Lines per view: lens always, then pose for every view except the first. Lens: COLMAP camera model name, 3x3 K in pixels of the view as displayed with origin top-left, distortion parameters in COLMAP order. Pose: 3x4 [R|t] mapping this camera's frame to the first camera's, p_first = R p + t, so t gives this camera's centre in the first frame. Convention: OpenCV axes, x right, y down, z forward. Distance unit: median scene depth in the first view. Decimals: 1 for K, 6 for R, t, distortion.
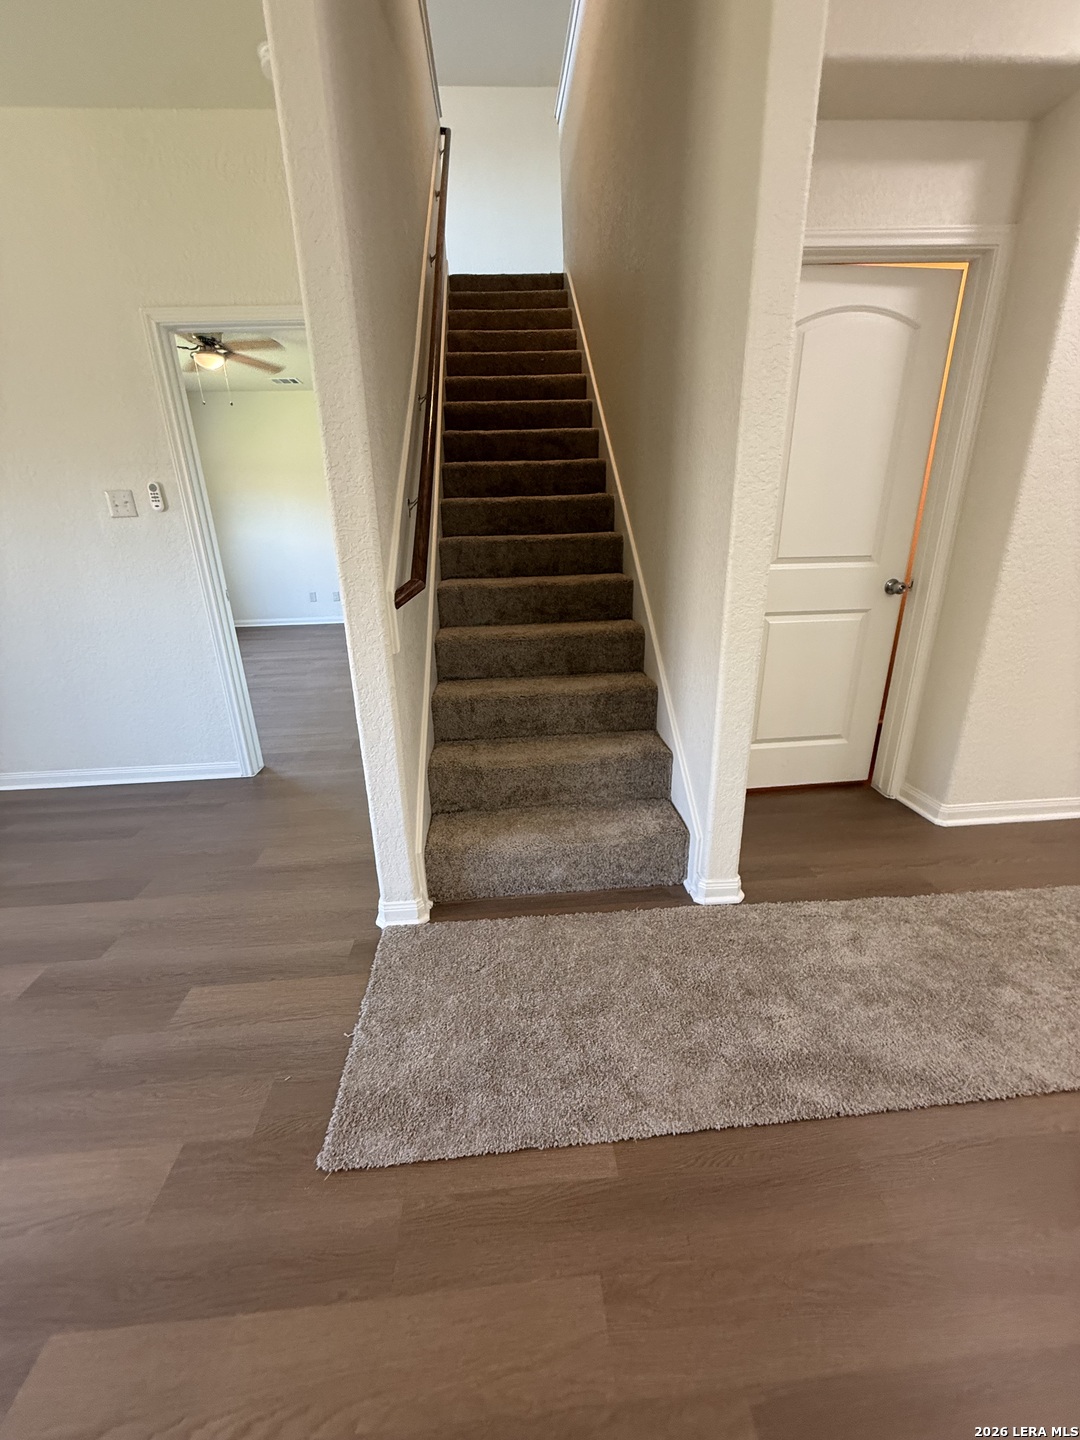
lens RADIAL K [[574.3, 0, 540.1], [0, 574.3, 719.1], [0, 0, 1]] dist [0.000438, 0.000125]
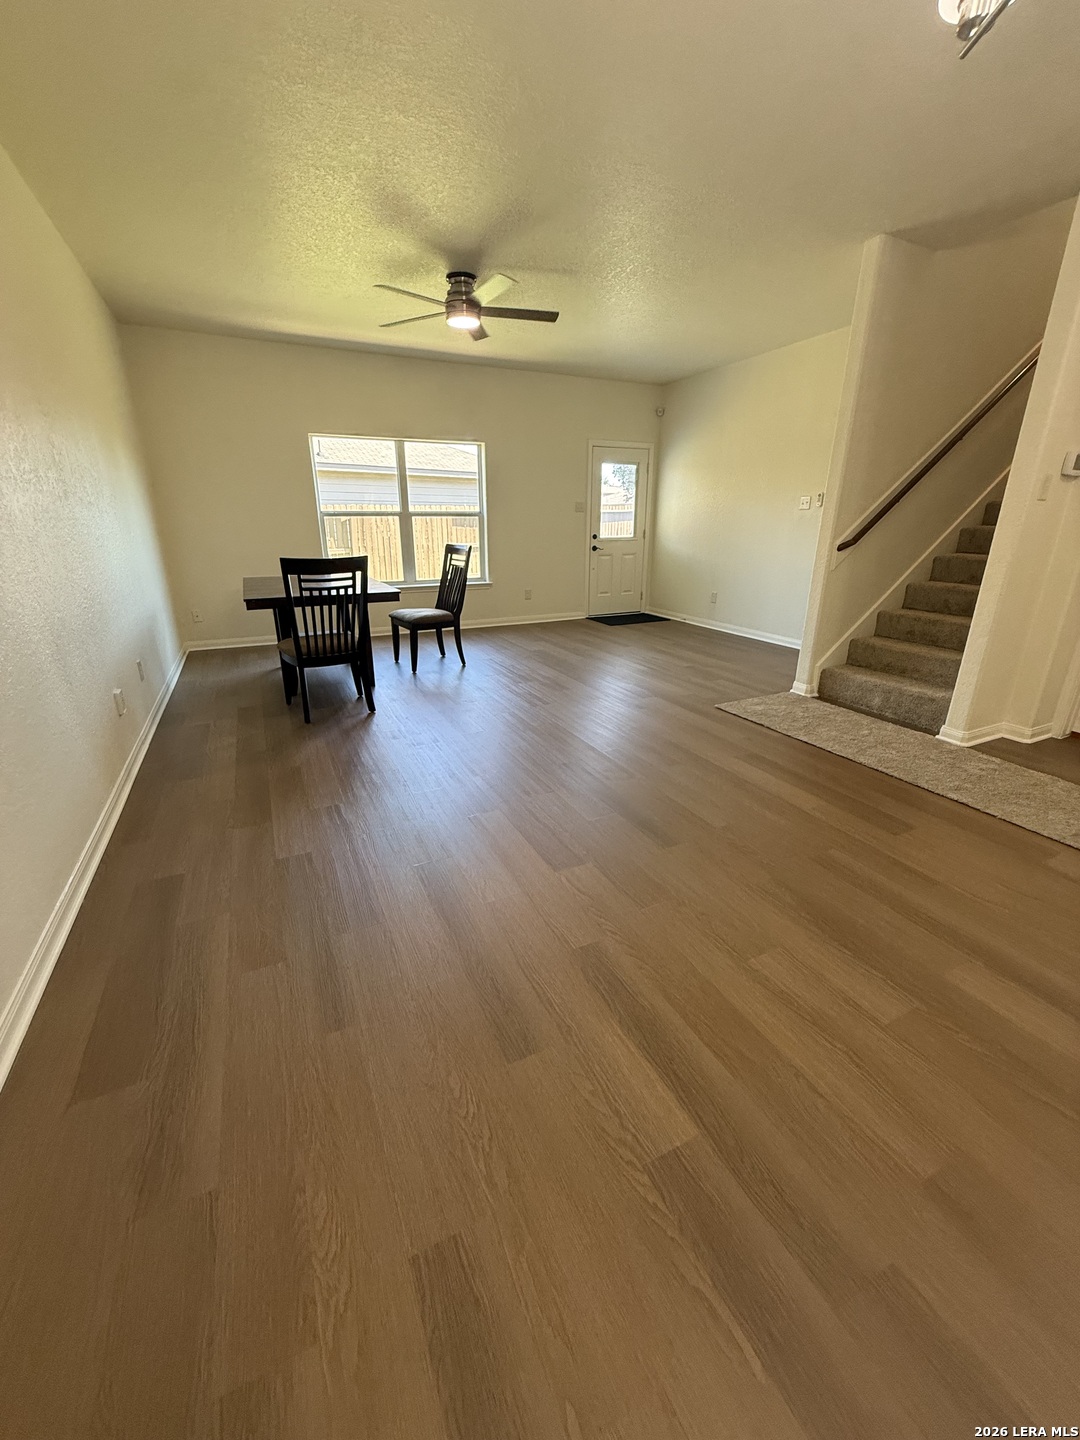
lens RADIAL K [[574.3, 0, 541.2], [0, 574.3, 722.8], [0, 0, 1]] dist [0.000438, 0.000125]
pose [[0.364731, 0.334587, -0.868920, 1.388797], [-0.307566, 0.924117, 0.226739, 0.259506], [0.878848, 0.184551, 0.439962, -0.858361]]
